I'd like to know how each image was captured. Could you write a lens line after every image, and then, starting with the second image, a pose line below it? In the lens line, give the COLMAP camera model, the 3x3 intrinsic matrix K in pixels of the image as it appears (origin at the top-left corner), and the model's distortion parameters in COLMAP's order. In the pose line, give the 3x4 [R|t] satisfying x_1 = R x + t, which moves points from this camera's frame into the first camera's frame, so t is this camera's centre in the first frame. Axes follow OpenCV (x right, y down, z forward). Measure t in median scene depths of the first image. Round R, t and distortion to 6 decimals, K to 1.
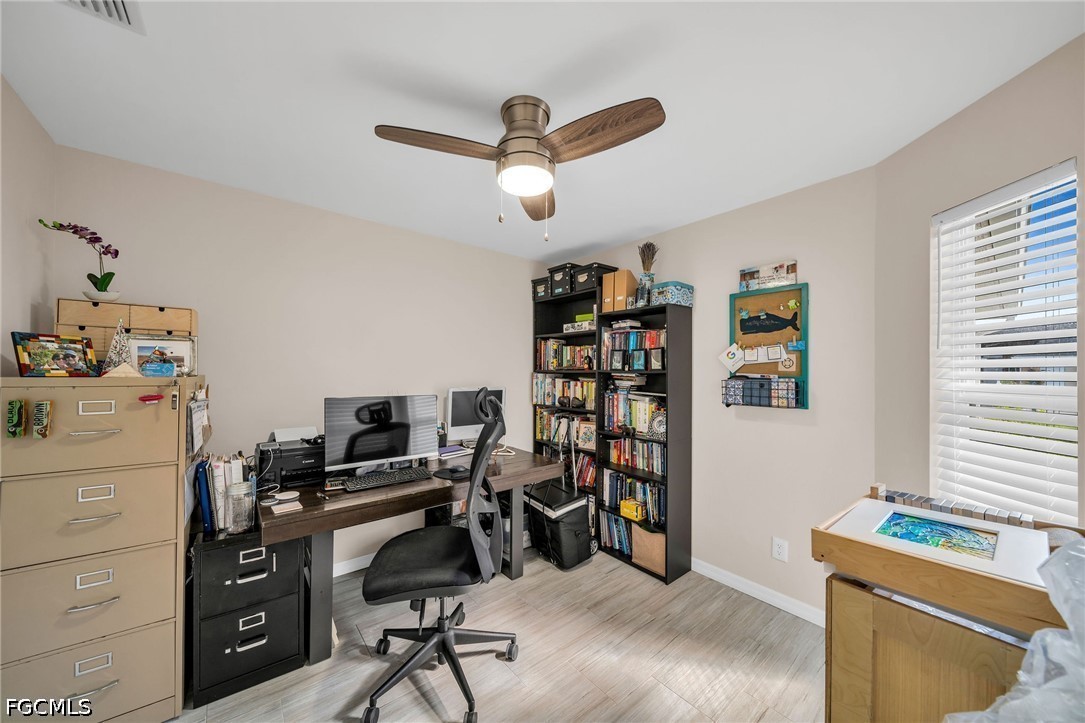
lens RADIAL K [[383.1, 0, 539.7], [0, 383.1, 368.1], [0, 0, 1]] dist [-0.001244, -0.000517]
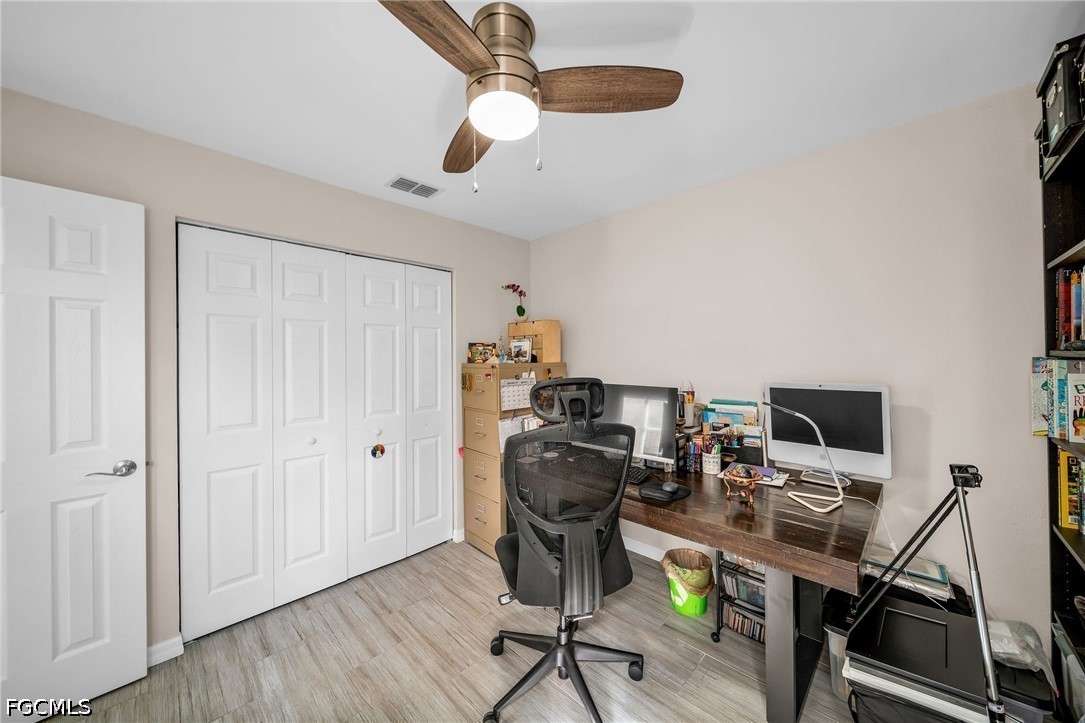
lens RADIAL K [[383.1, 0, 539.9], [0, 383.1, 356.9], [0, 0, 1]] dist [-0.001244, -0.000517]
pose [[0.108142, -0.011706, -0.994067, 0.415800], [0.016440, 0.999815, -0.009985, 0.007696], [0.994000, -0.015262, 0.108314, 0.541949]]
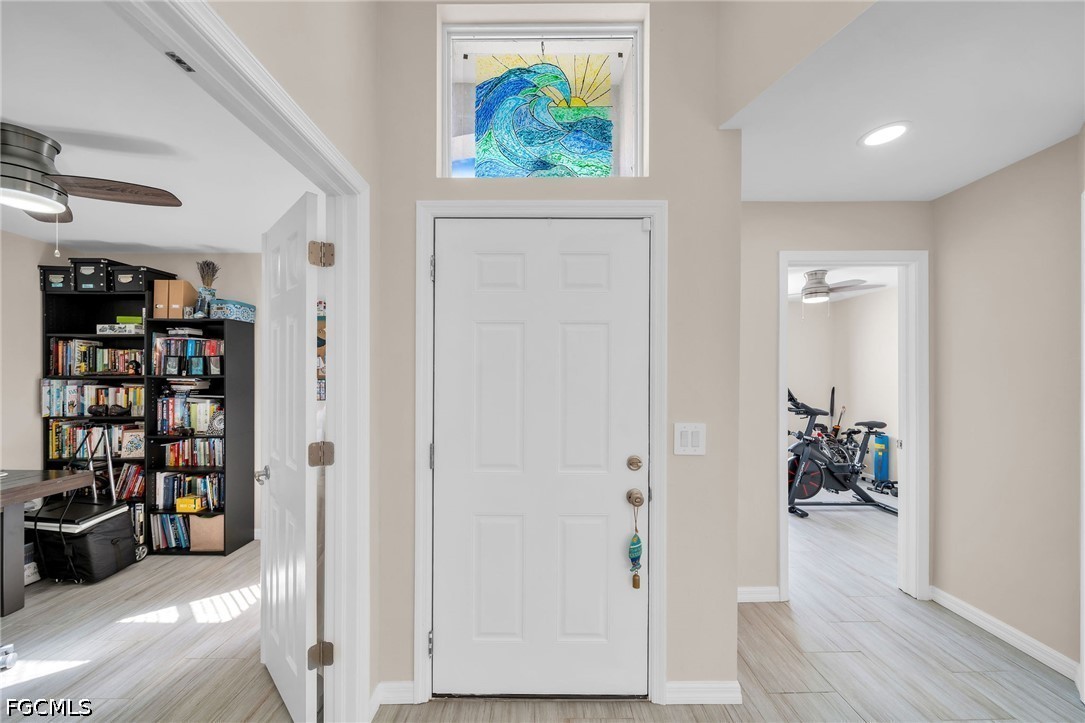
lens RADIAL K [[383.1, 0, 536.8], [0, 383.1, 376.9], [0, 0, 1]] dist [-0.001244, -0.000517]
pose [[0.630766, -0.004797, 0.775958, 0.020595], [-0.000412, 0.999979, 0.006517, 0.002567], [-0.775973, -0.004431, 0.630750, -0.430848]]
